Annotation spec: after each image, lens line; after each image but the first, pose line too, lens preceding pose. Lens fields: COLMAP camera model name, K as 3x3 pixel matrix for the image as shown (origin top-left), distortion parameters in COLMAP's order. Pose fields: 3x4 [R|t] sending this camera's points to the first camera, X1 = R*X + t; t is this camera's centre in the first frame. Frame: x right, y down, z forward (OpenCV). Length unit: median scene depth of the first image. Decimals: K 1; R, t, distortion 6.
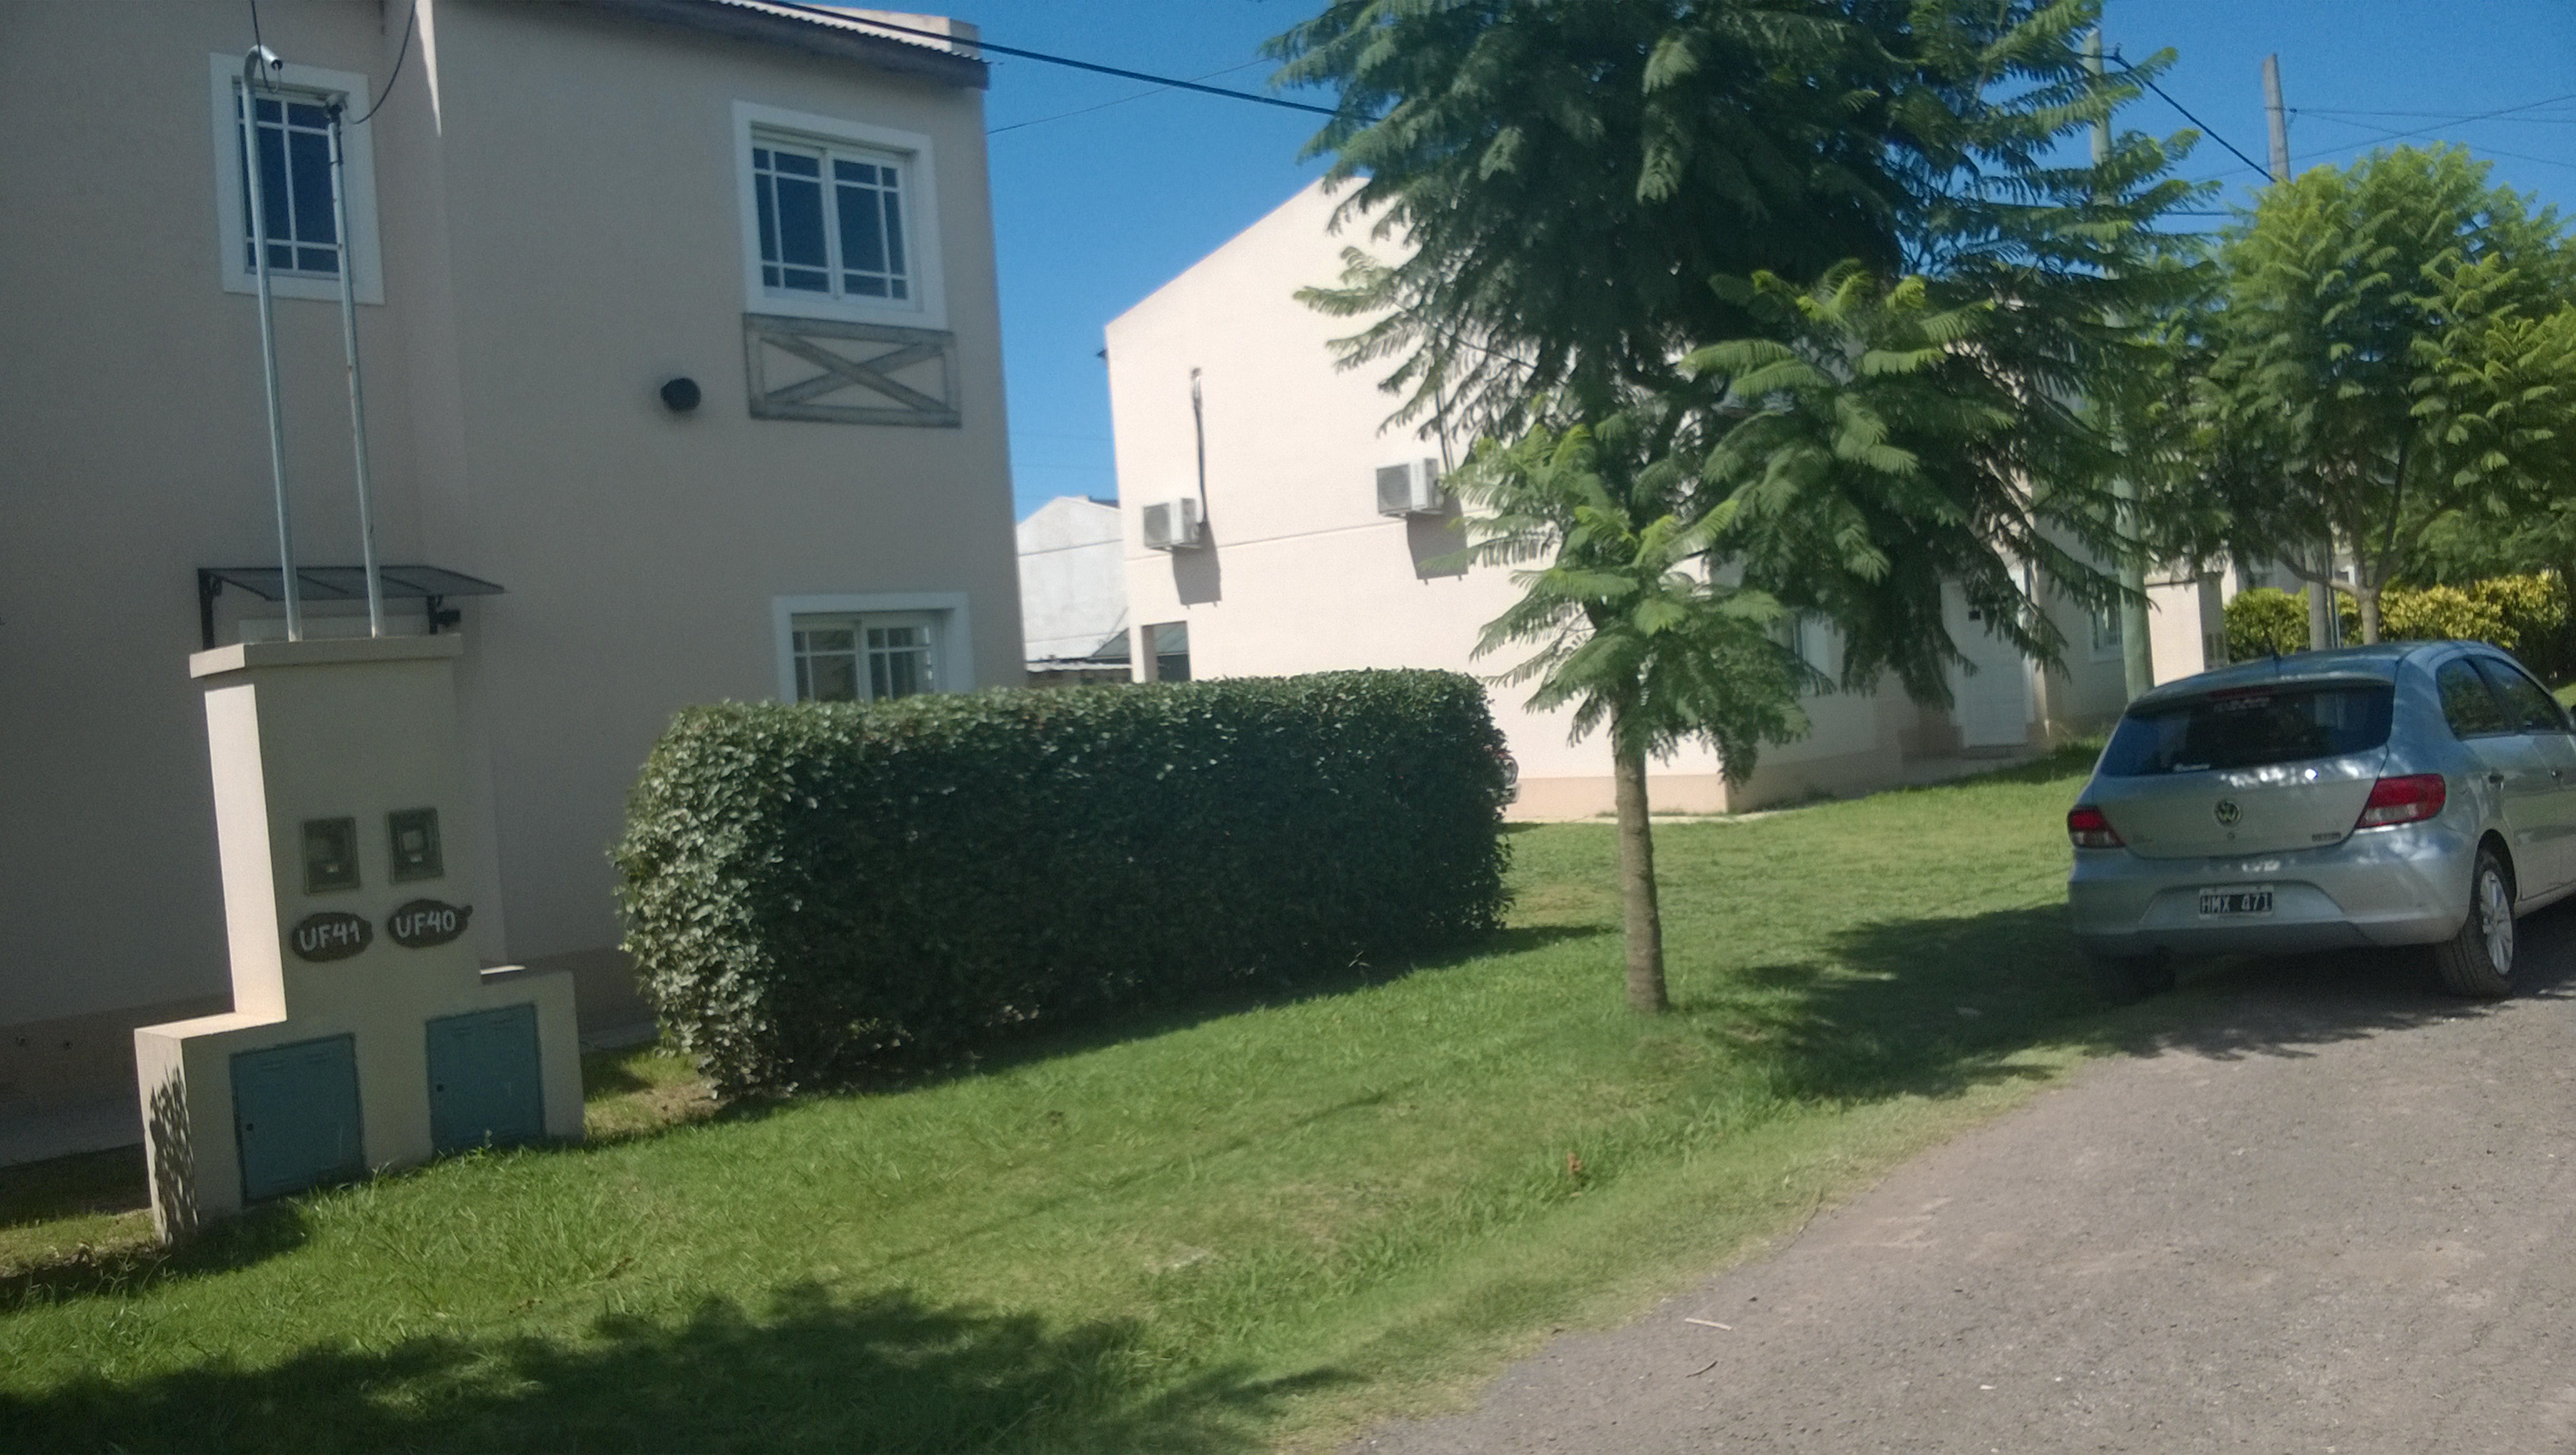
lens RADIAL K [[1990.7, 0, 1292.5], [0, 1990.7, 848.4], [0, 0, 1]] dist [0.082965, -0.162599]
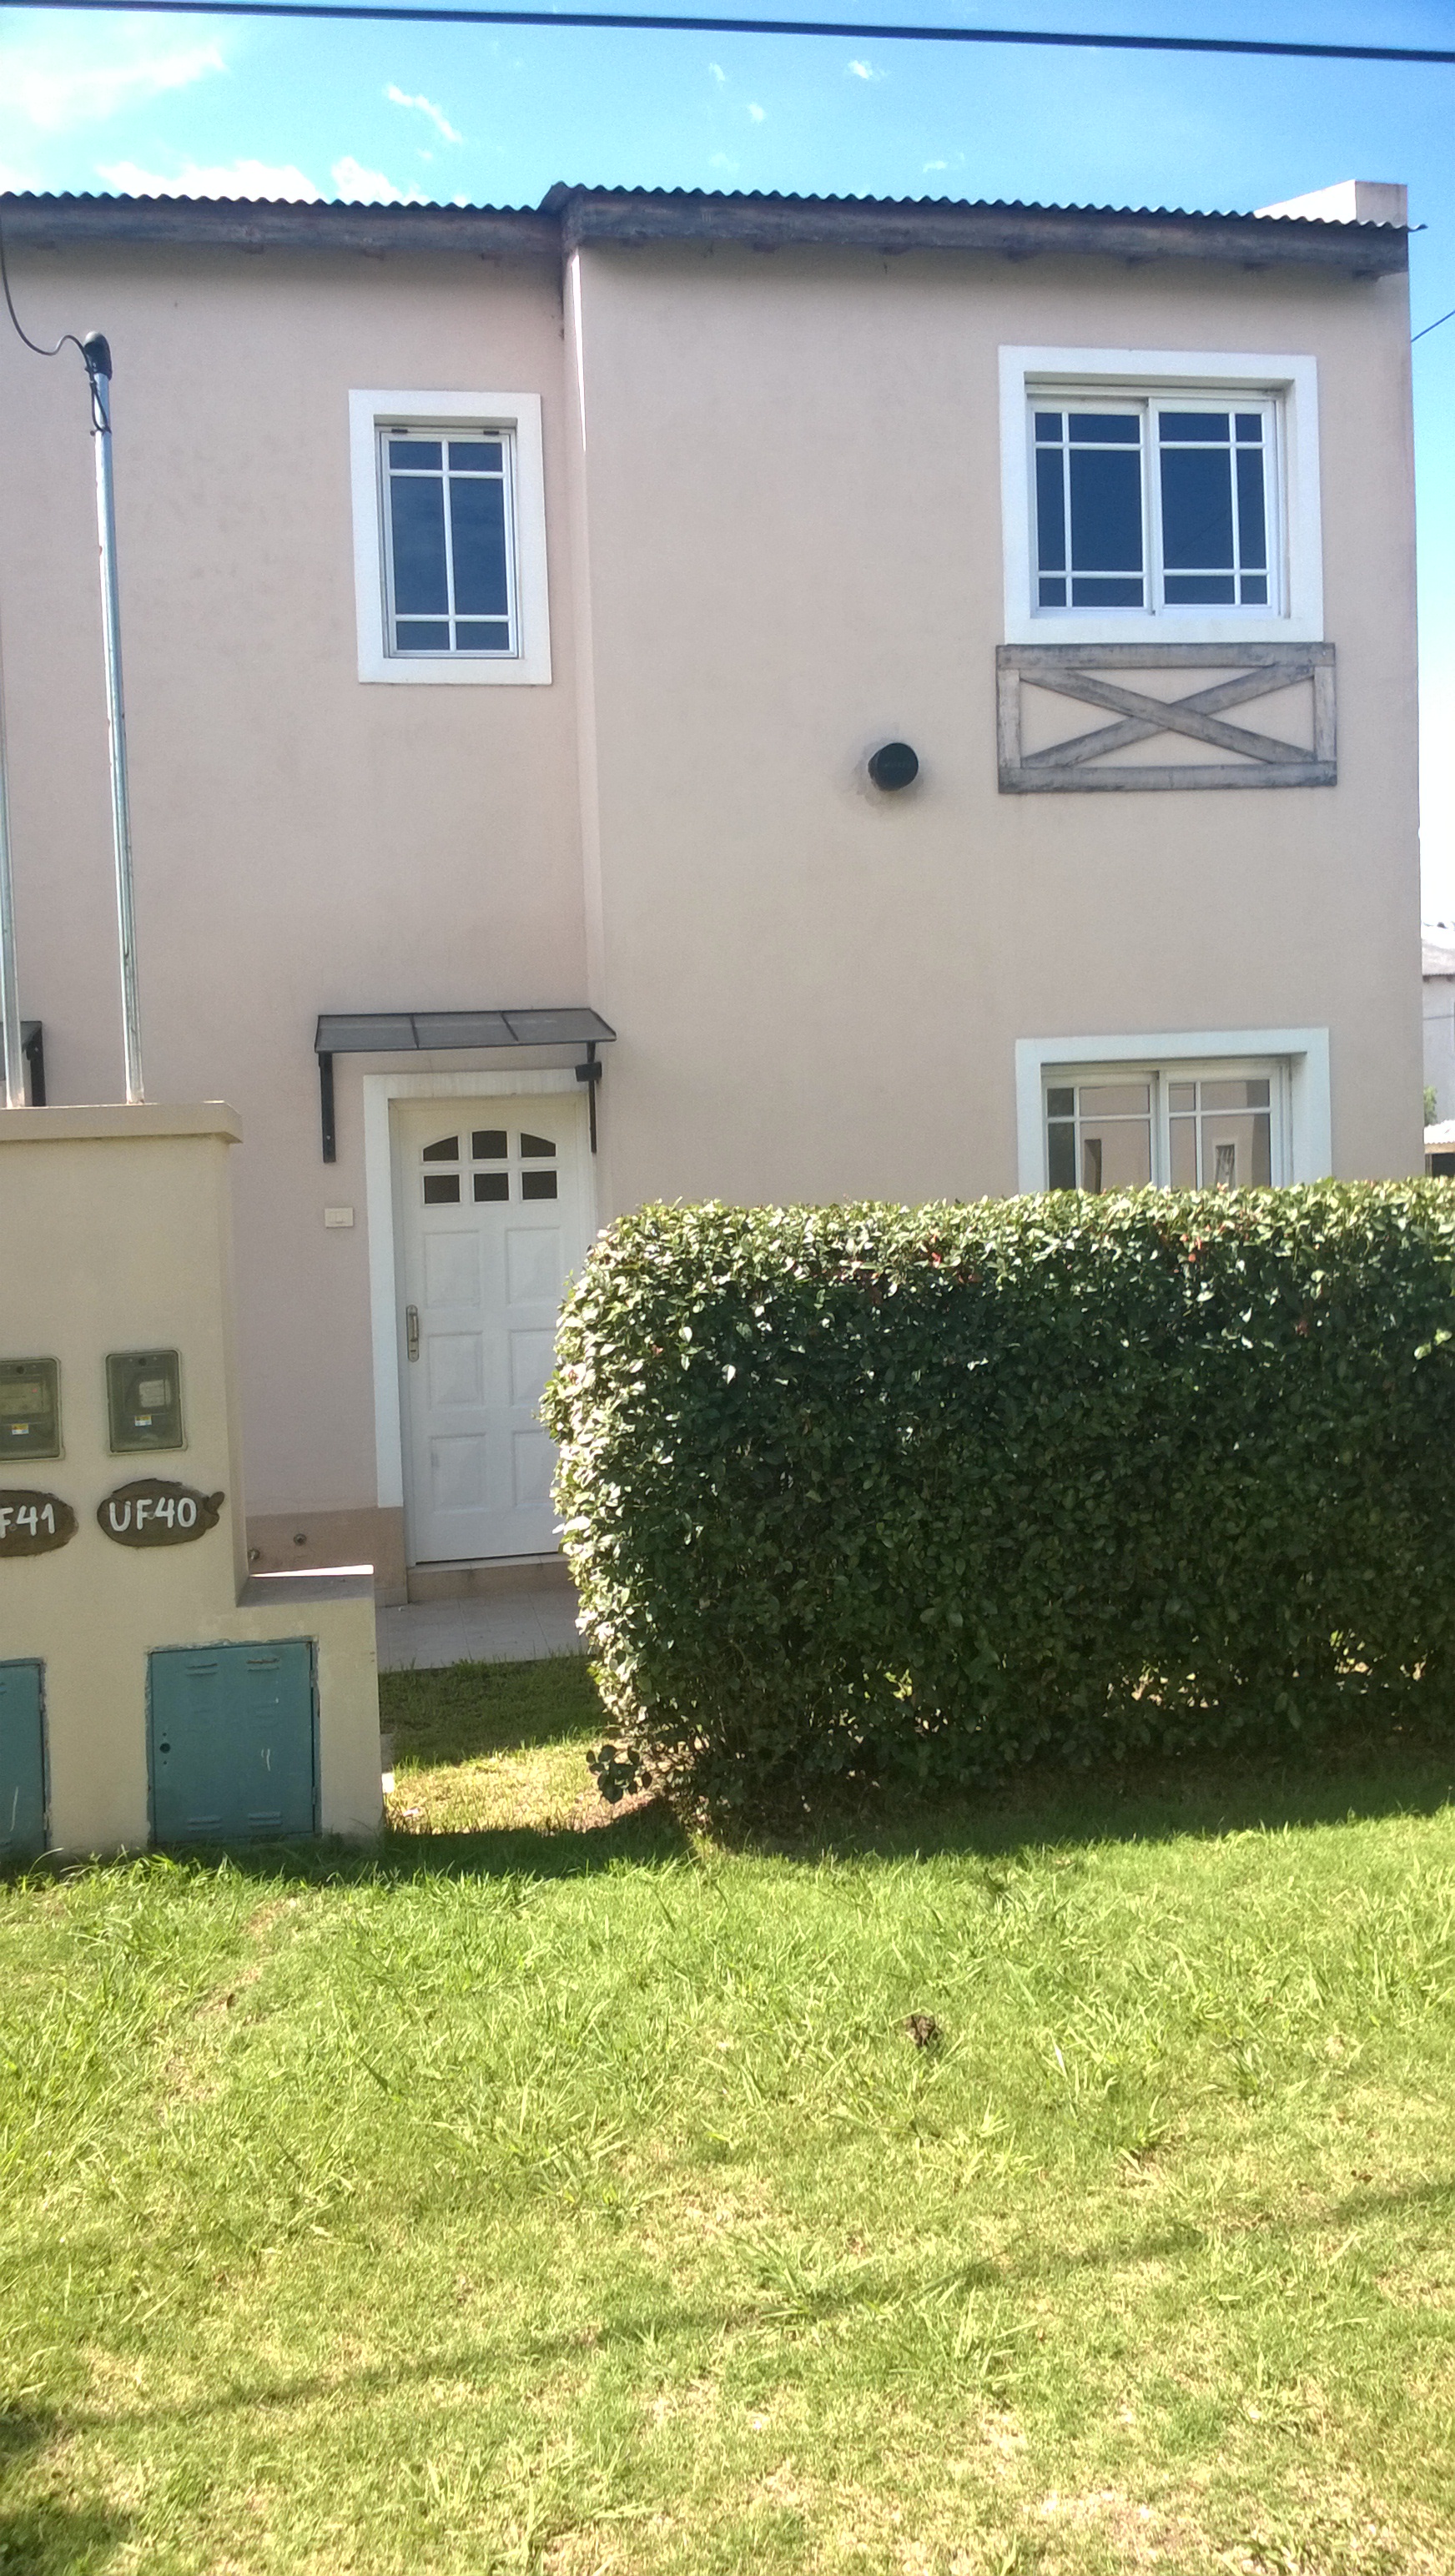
lens RADIAL K [[1990.7, 0, 726.9], [0, 1990.7, 1323.0], [0, 0, 1]] dist [0.082965, -0.162599]
pose [[0.804156, 0.072958, -0.589924, 0.090344], [-0.063637, 0.997302, 0.036593, -0.044151], [0.591002, 0.008114, 0.806629, 0.361111]]
